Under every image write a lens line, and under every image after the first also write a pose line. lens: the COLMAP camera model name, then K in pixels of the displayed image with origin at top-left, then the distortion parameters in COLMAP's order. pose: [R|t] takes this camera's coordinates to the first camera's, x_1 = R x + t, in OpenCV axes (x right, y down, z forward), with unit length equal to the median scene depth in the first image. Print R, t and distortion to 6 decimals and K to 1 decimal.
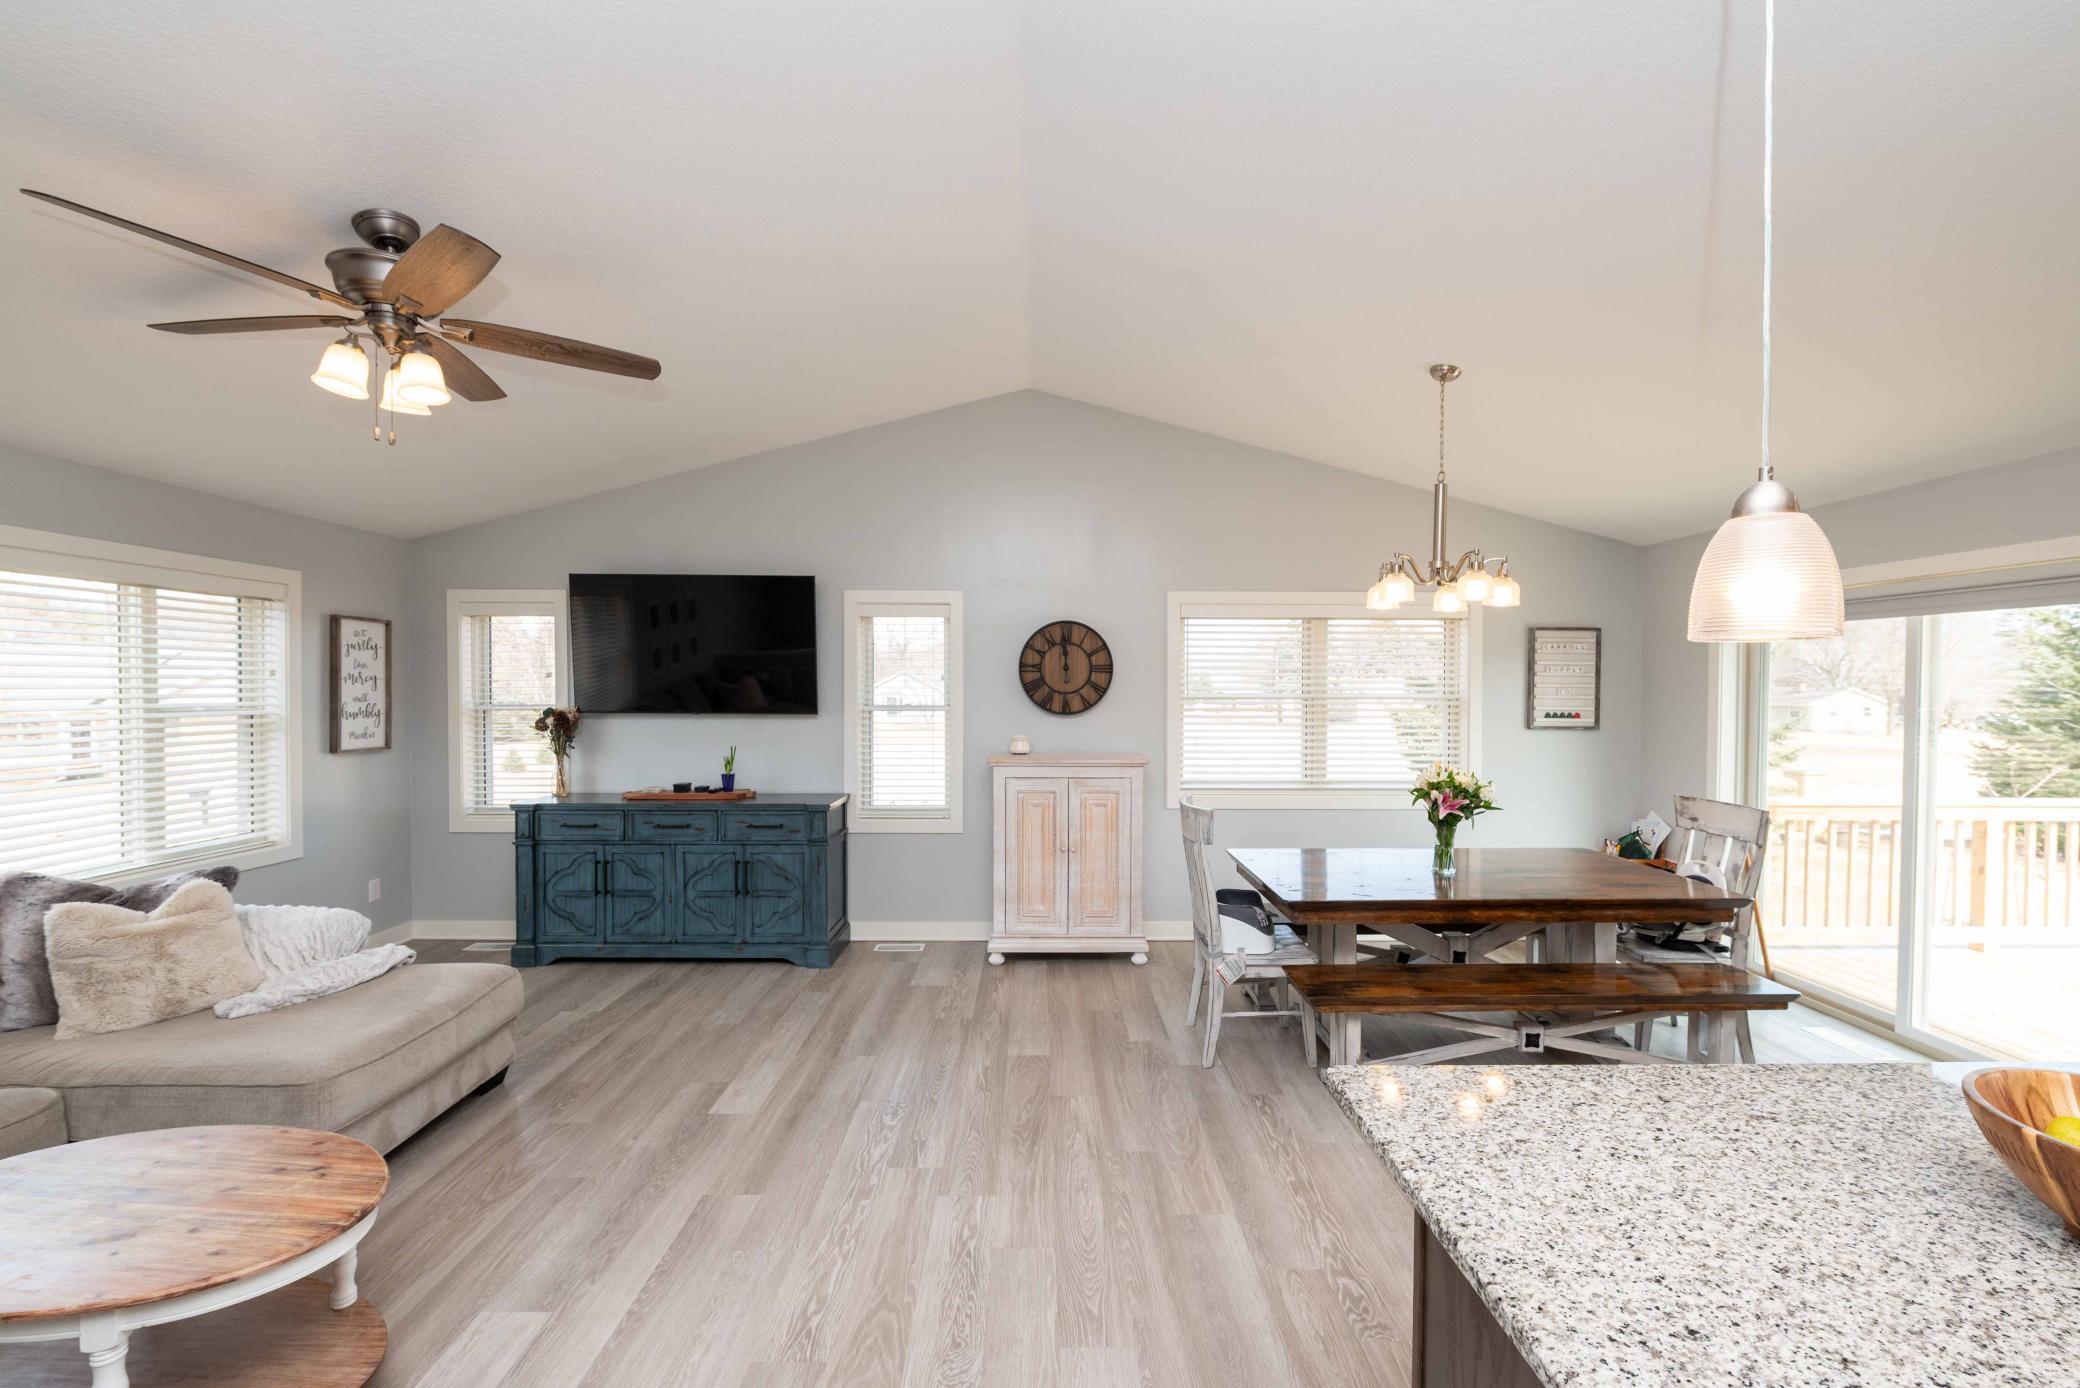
lens RADIAL K [[833.1, 0, 1049.3], [0, 833.1, 695.6], [0, 0, 1]] dist [-0.005125, -0.000421]
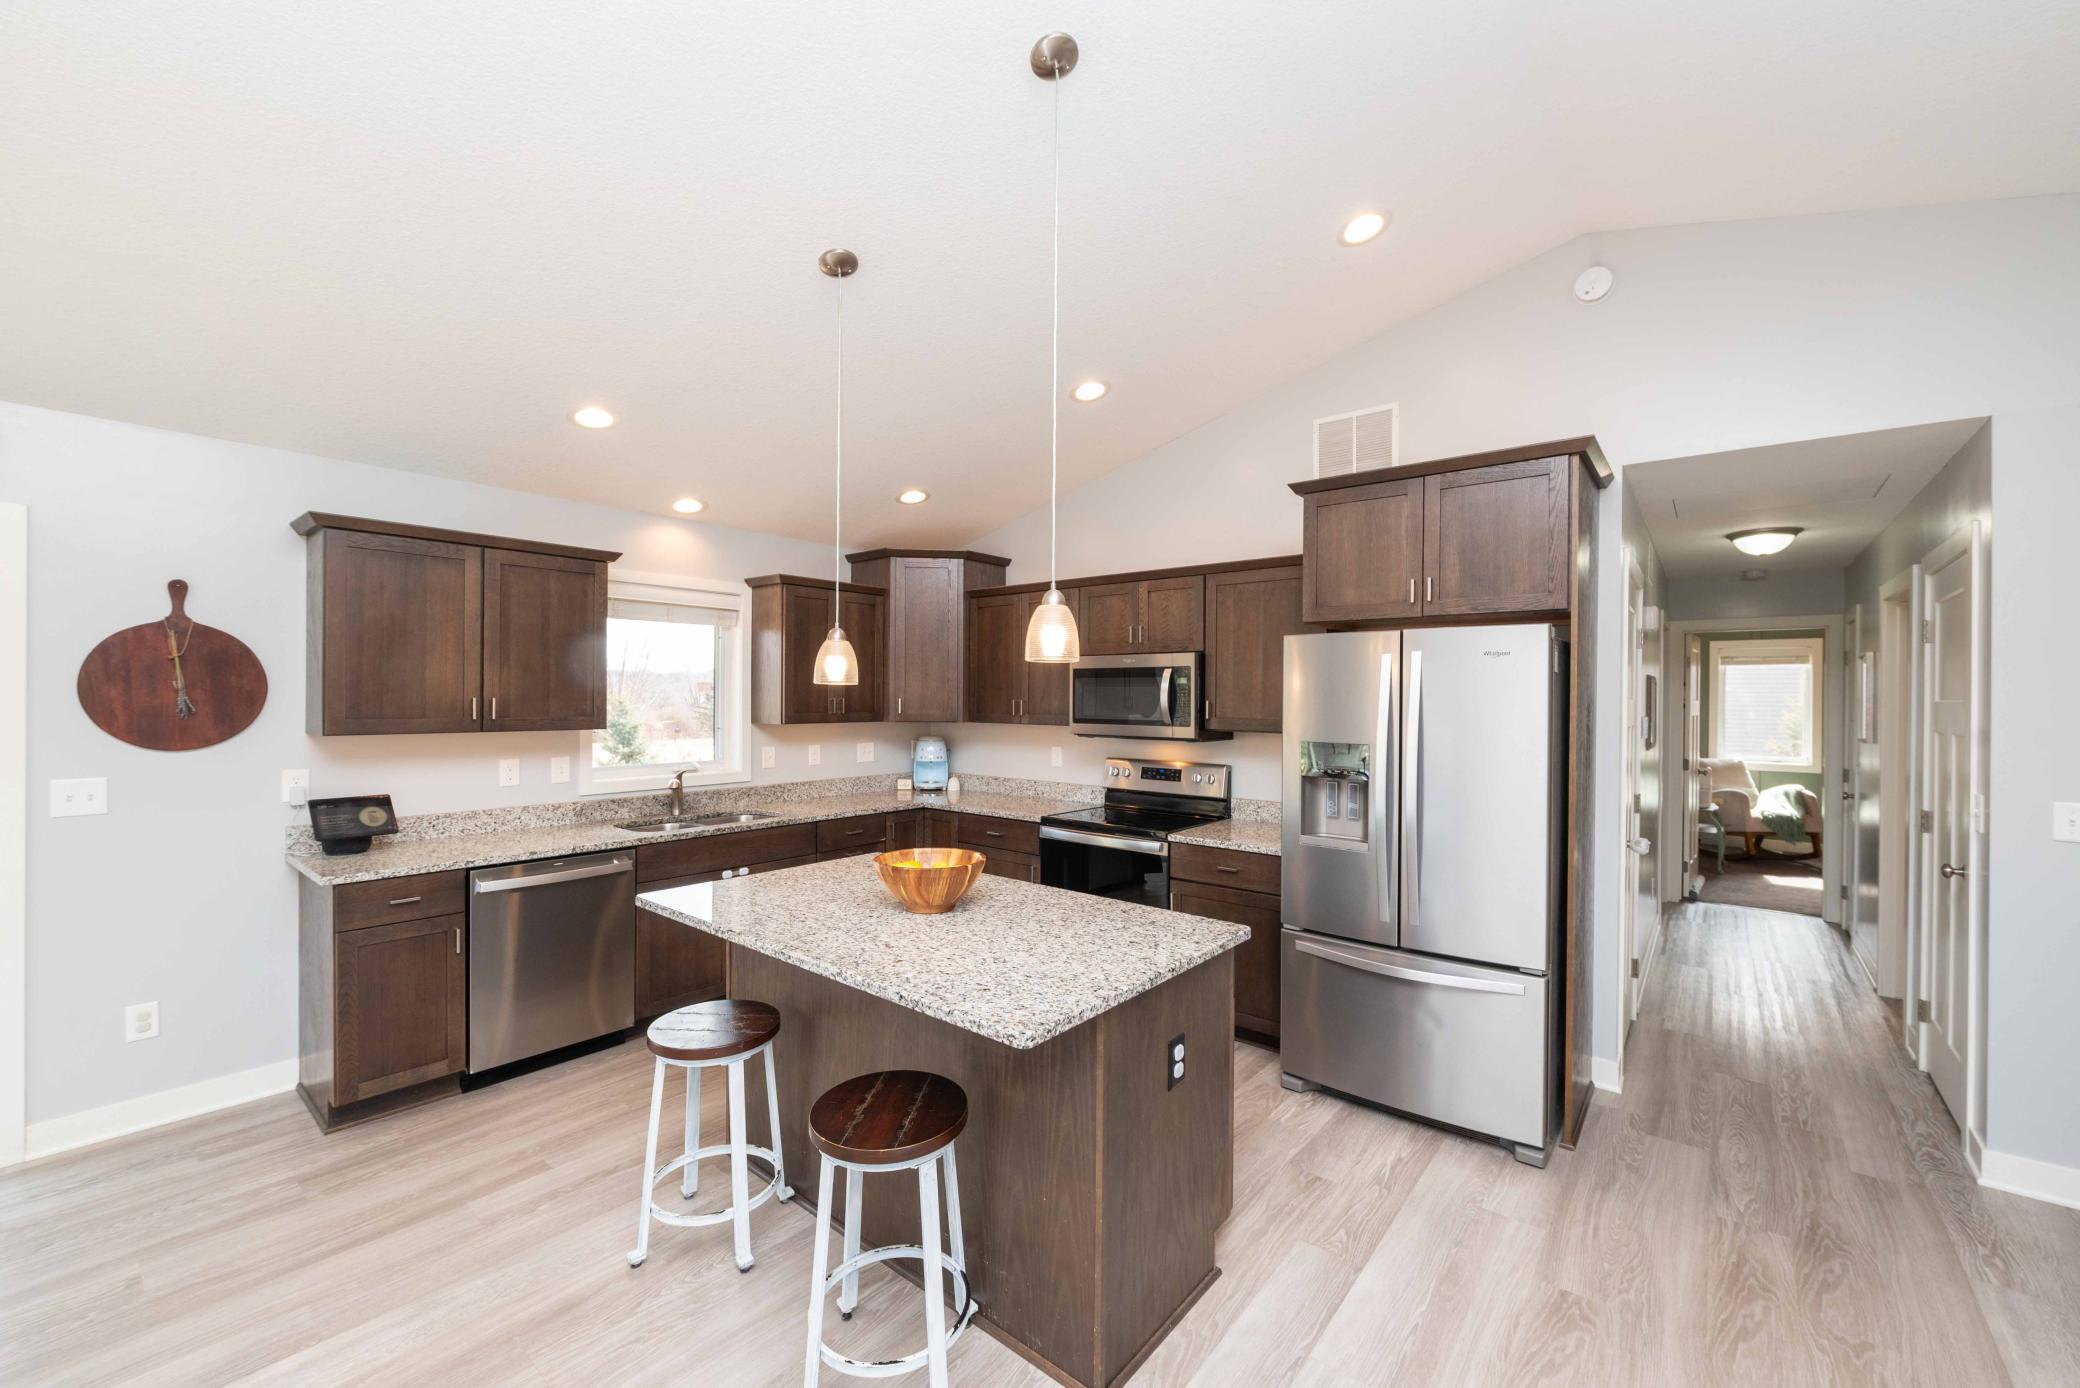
lens RADIAL K [[833.1, 0, 1049.3], [0, 833.1, 695.6], [0, 0, 1]] dist [-0.005125, -0.000421]
pose [[-0.765226, -0.010496, 0.643676, -0.155445], [-0.005741, 0.999939, 0.009479, 0.001279], [-0.643736, 0.003559, -0.765239, 0.754163]]
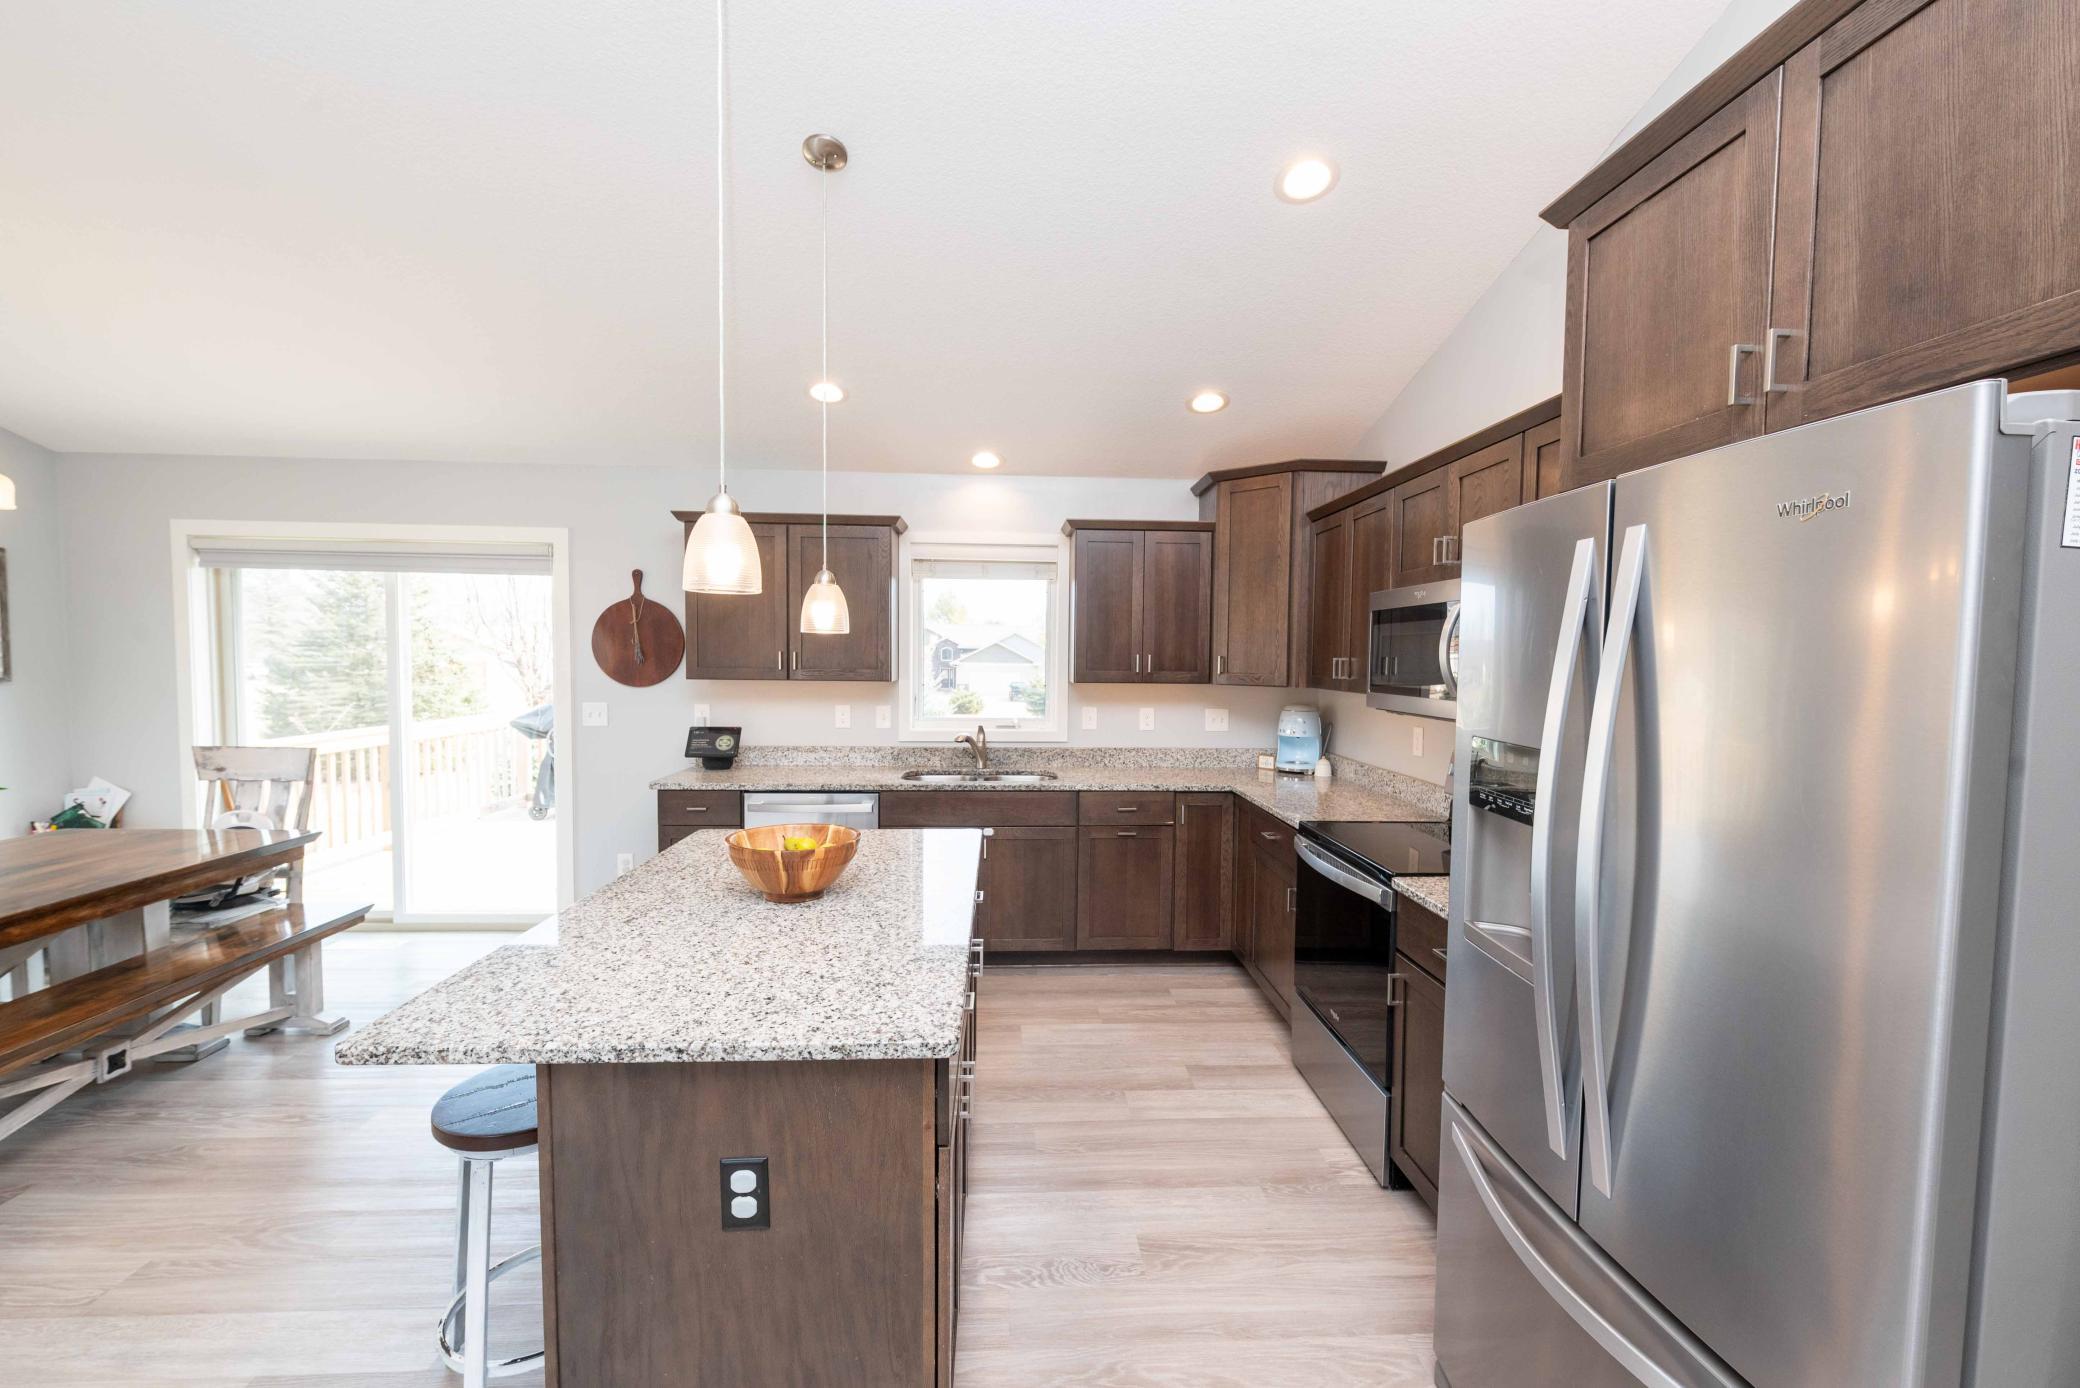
lens RADIAL K [[860.7, 0, 1040.0], [0, 860.7, 694.0], [0, 0, 1]] dist [-0.001073, -0.000129]
pose [[-0.033454, -0.052045, 0.998084, -0.238766], [-0.002902, 0.998644, 0.051977, 0.012509], [-0.999436, -0.001158, -0.033559, 0.123440]]
